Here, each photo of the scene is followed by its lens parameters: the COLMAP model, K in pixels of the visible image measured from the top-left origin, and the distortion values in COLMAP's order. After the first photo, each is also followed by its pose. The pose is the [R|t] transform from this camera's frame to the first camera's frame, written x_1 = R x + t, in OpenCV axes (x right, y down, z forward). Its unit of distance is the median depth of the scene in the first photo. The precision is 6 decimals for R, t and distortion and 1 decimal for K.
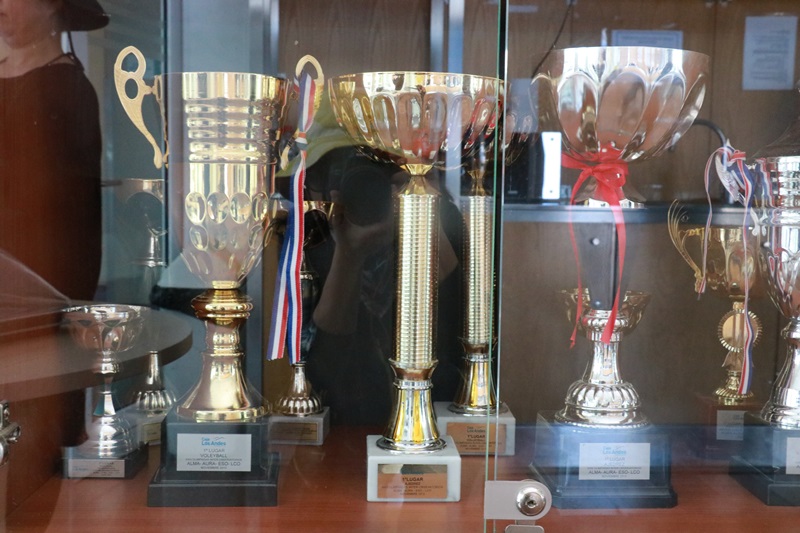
lens RADIAL K [[621.2, 0, 399.2], [0, 621.2, 266.2], [0, 0, 1]] dist [-0.028735, 0.030454]
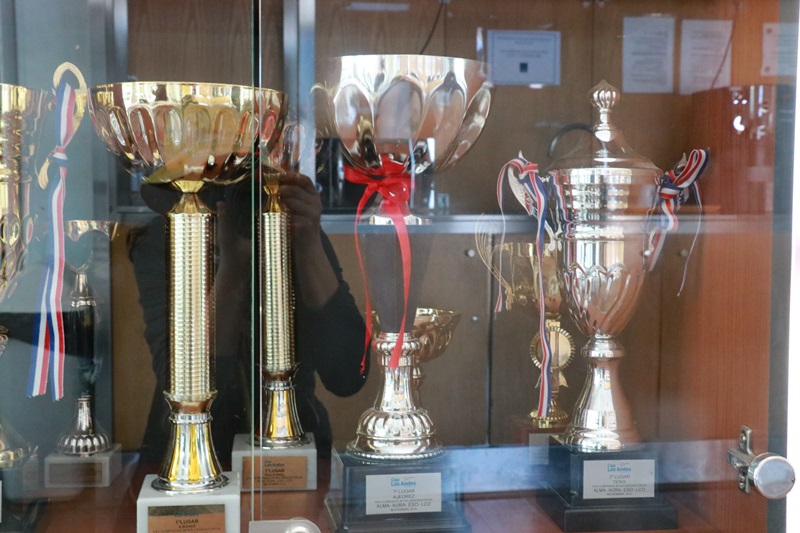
lens RADIAL K [[668.2, 0, 401.2], [0, 668.2, 268.8], [0, 0, 1]] dist [-0.023314, 0.026258]
pose [[0.997126, -0.018756, 0.073397, 0.268593], [0.019497, 0.999766, -0.009386, -0.016779], [-0.073204, 0.010790, 0.997259, -0.015814]]
